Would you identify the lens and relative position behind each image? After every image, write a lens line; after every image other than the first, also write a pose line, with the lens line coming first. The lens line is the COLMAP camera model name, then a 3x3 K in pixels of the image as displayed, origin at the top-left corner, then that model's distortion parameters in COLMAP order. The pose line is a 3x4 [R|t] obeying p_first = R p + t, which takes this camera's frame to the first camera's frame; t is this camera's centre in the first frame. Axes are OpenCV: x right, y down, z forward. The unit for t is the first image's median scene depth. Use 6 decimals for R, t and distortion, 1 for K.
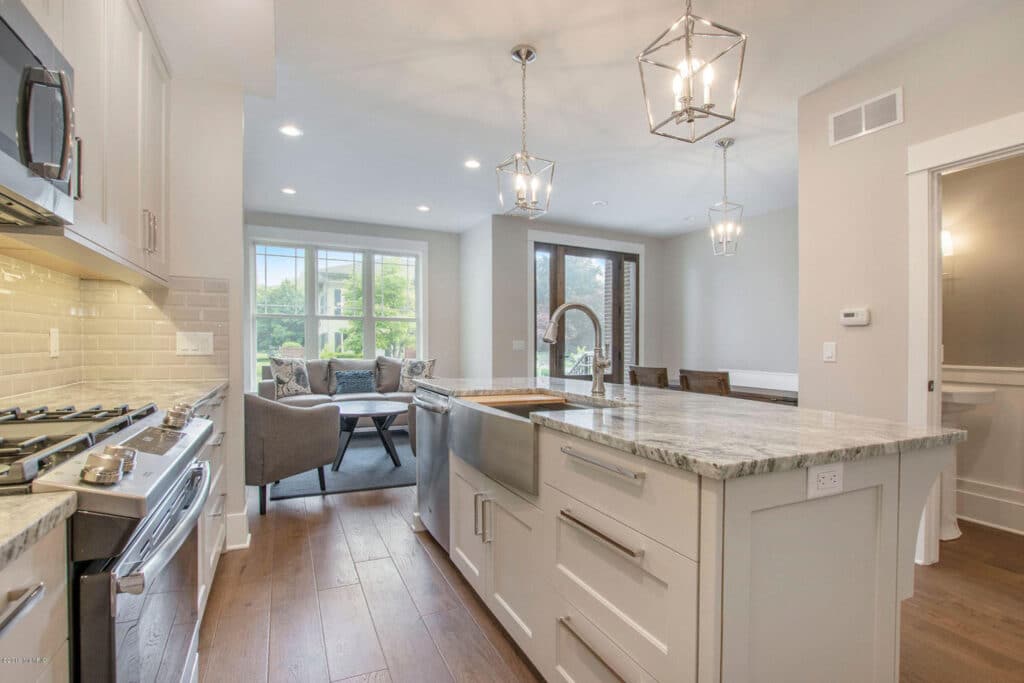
lens RADIAL K [[485.7, 0, 512.0], [0, 485.7, 341.5], [0, 0, 1]] dist [-0.018804, 0.000111]
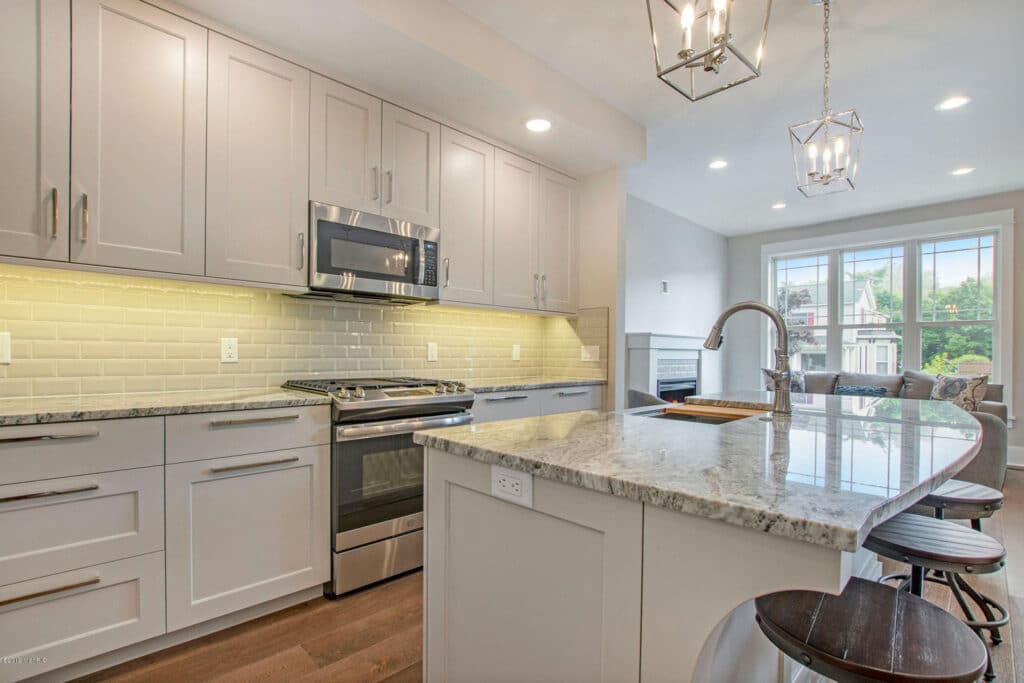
lens RADIAL K [[485.7, 0, 512.0], [0, 485.7, 341.5], [0, 0, 1]] dist [-0.018804, 0.000111]
pose [[0.322590, -0.029182, -0.946089, 0.284209], [0.002178, 0.999545, -0.030088, 0.004803], [0.946536, 0.007646, 0.322507, 0.122026]]
